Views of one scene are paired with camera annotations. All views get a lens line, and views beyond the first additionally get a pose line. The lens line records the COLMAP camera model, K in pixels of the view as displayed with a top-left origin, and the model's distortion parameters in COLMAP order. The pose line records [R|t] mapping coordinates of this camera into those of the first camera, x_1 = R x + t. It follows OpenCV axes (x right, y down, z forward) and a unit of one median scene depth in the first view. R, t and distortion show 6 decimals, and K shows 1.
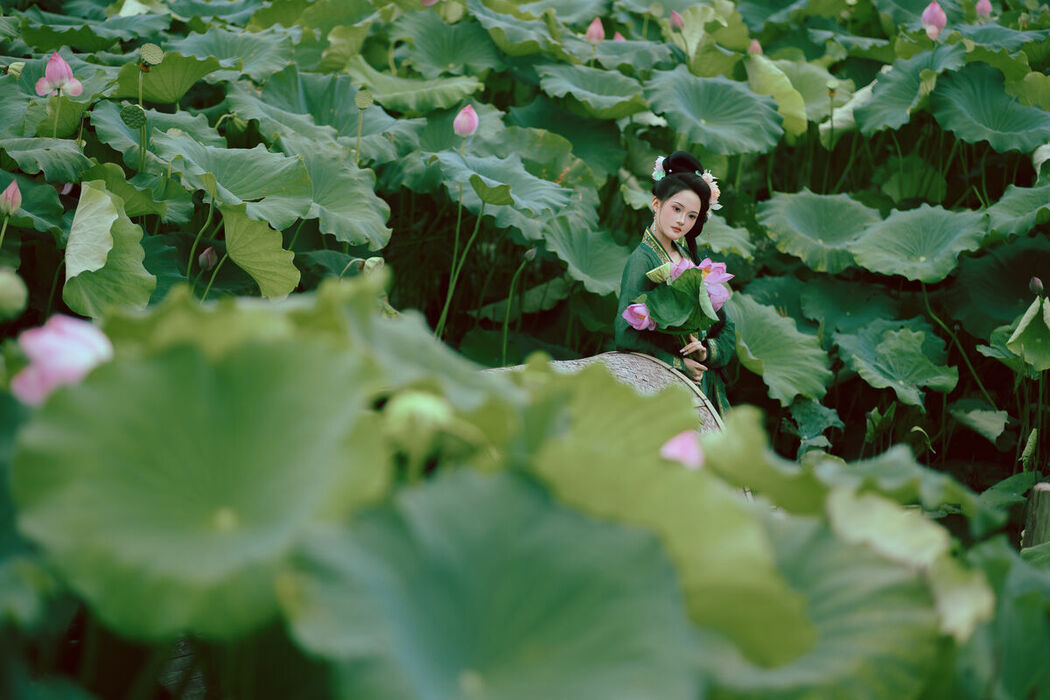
lens RADIAL K [[2287.2, 0, 541.1], [0, 2287.2, 307.8], [0, 0, 1]] dist [-0.001521, 0.000000]
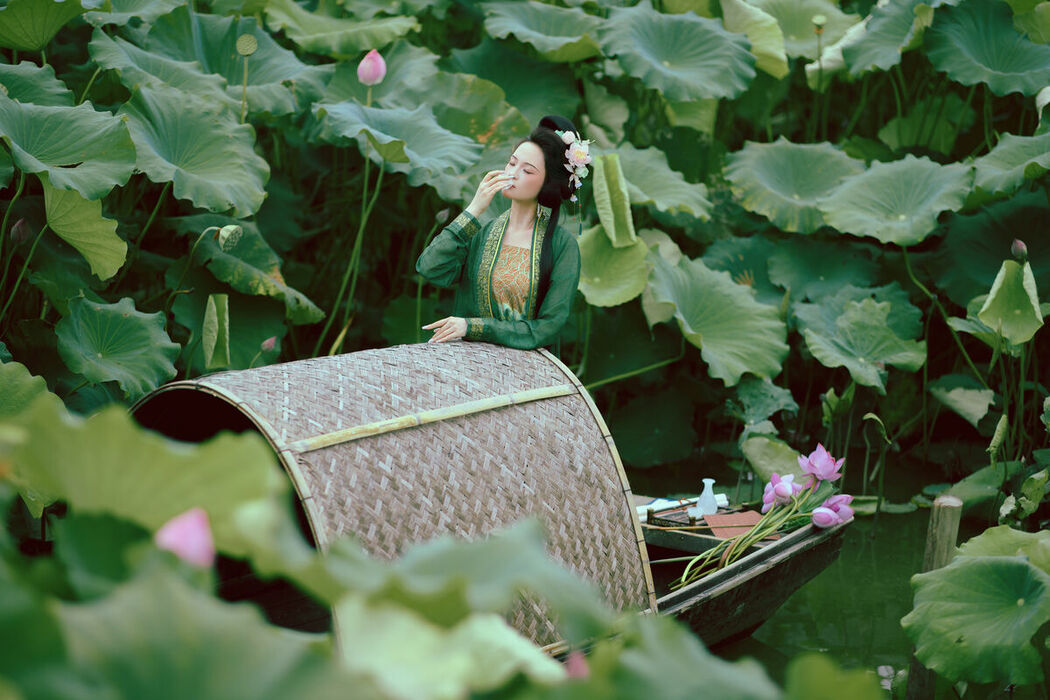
lens RADIAL K [[2287.2, 0, 534.5], [0, 2287.2, 360.6], [0, 0, 1]] dist [-0.001521, 0.000000]
pose [[0.997384, 0.000150, -0.072283, 0.088993], [0.003597, 0.998655, 0.051716, -0.012416], [0.072193, -0.051841, 0.996042, 0.102477]]
